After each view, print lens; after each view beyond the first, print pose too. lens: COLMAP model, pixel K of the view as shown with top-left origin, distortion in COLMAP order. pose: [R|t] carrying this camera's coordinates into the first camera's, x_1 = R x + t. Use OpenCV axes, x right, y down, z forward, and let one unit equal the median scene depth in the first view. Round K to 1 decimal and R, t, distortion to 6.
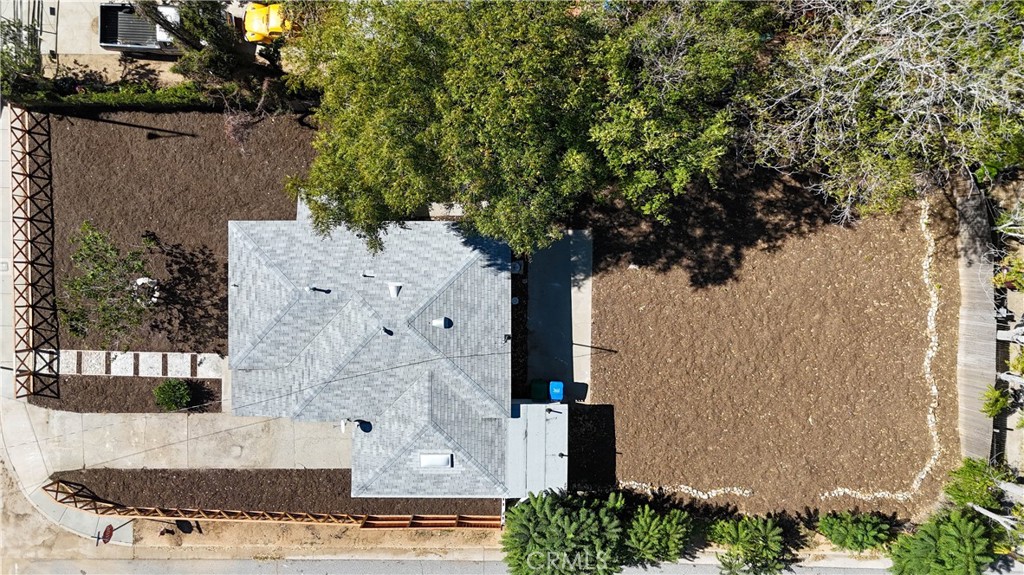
lens RADIAL K [[742.2, 0, 512.0], [0, 742.2, 287.5], [0, 0, 1]] dist [0.053553, -0.001545]
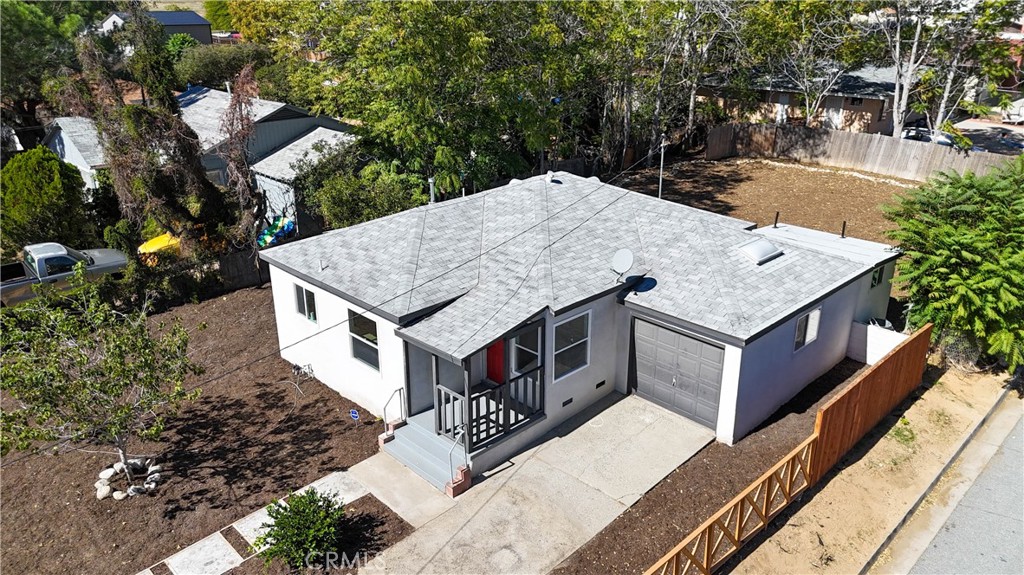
lens RADIAL K [[742.2, 0, 512.0], [0, 742.2, 287.5], [0, 0, 1]] dist [0.053553, -0.001545]
pose [[0.705754, -0.265391, 0.656871, -0.591706], [0.708434, 0.256963, -0.657336, 0.448892], [0.005660, 0.929267, 0.369364, 0.716476]]
